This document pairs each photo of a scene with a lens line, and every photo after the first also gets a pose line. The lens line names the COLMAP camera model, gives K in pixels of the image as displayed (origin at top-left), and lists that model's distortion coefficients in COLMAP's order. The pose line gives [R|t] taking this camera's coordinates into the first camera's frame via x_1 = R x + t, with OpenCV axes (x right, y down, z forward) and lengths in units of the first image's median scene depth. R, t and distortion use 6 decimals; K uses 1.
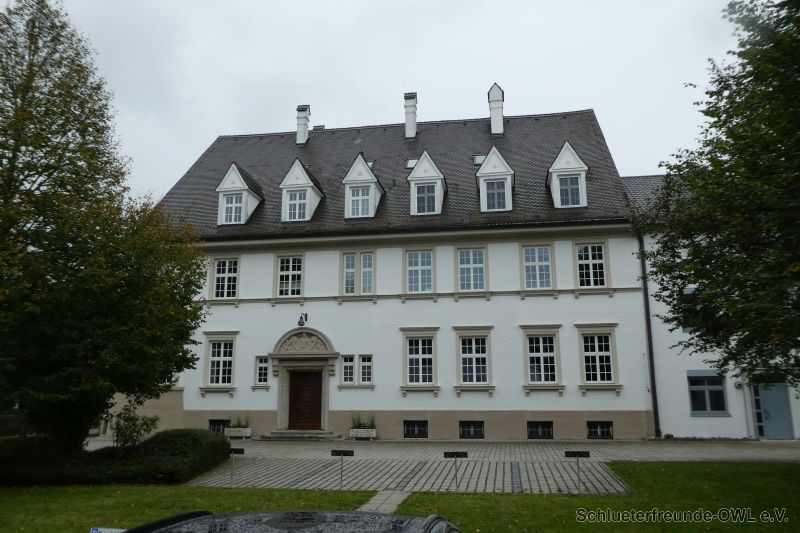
lens RADIAL K [[625.0, 0, 400.6], [0, 625.0, 265.6], [0, 0, 1]] dist [-0.006456, -0.000754]
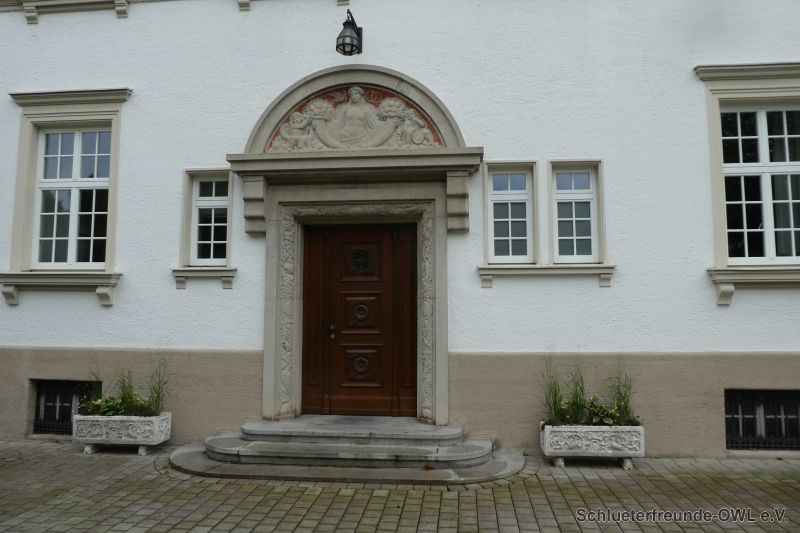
lens RADIAL K [[570.9, 0, 398.6], [0, 570.9, 262.4], [0, 0, 1]] dist [-0.036410, 0.014537]
pose [[0.998118, 0.009550, 0.060578, -0.150681], [-0.015896, 0.994328, 0.105162, 0.161318], [-0.059230, -0.105927, 0.992608, 0.737031]]
